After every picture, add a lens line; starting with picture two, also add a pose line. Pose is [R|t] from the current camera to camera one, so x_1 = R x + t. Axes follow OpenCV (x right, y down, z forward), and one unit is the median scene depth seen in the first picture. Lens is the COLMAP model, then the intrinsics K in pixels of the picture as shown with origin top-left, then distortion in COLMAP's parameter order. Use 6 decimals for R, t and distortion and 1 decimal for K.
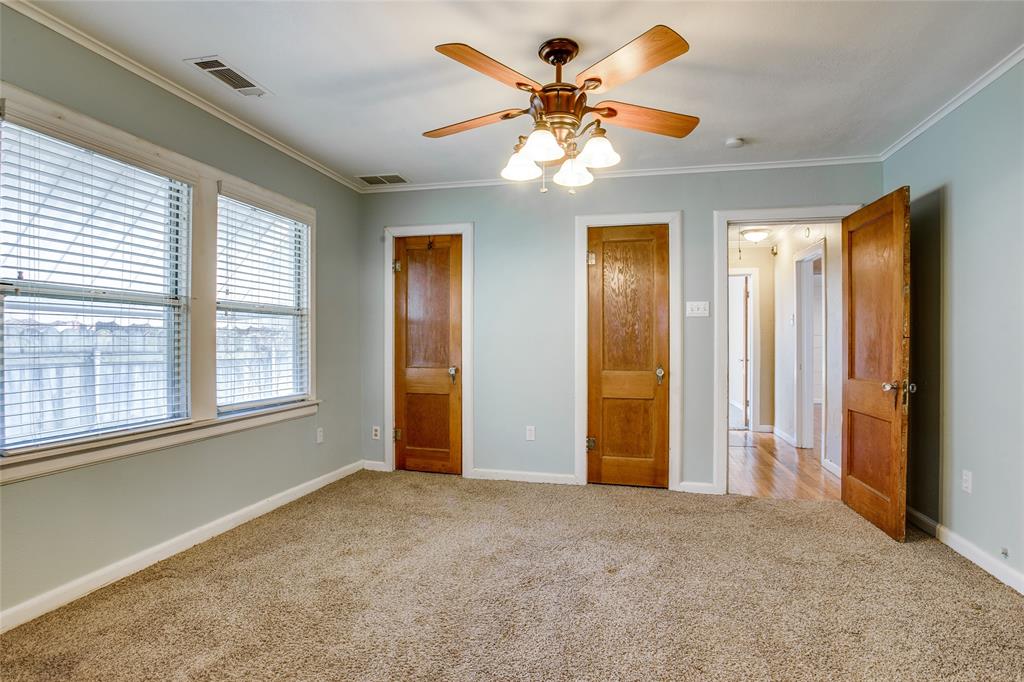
lens RADIAL K [[500.0, 0, 512.0], [0, 500.0, 341.0], [0, 0, 1]] dist [-0.000925, -0.000014]
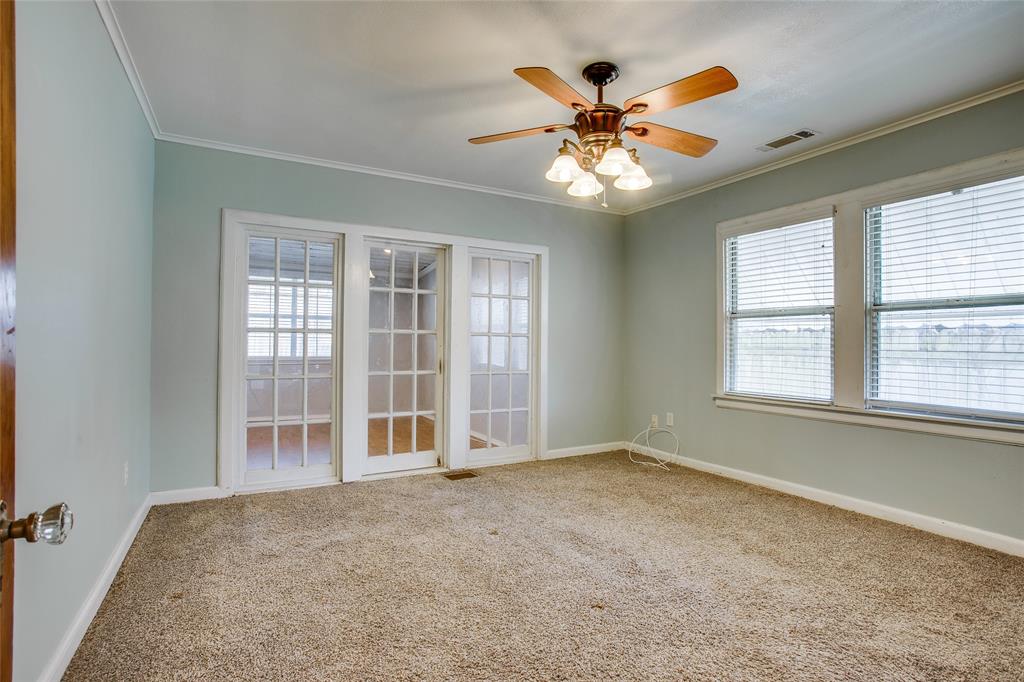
lens RADIAL K [[500.0, 0, 512.0], [0, 500.0, 341.0], [0, 0, 1]] dist [-0.000925, -0.000014]
pose [[-0.718116, -0.007677, -0.695881, 0.868726], [-0.005243, 0.999970, -0.005620, 0.013977], [0.695904, -0.000387, -0.718135, 1.442429]]
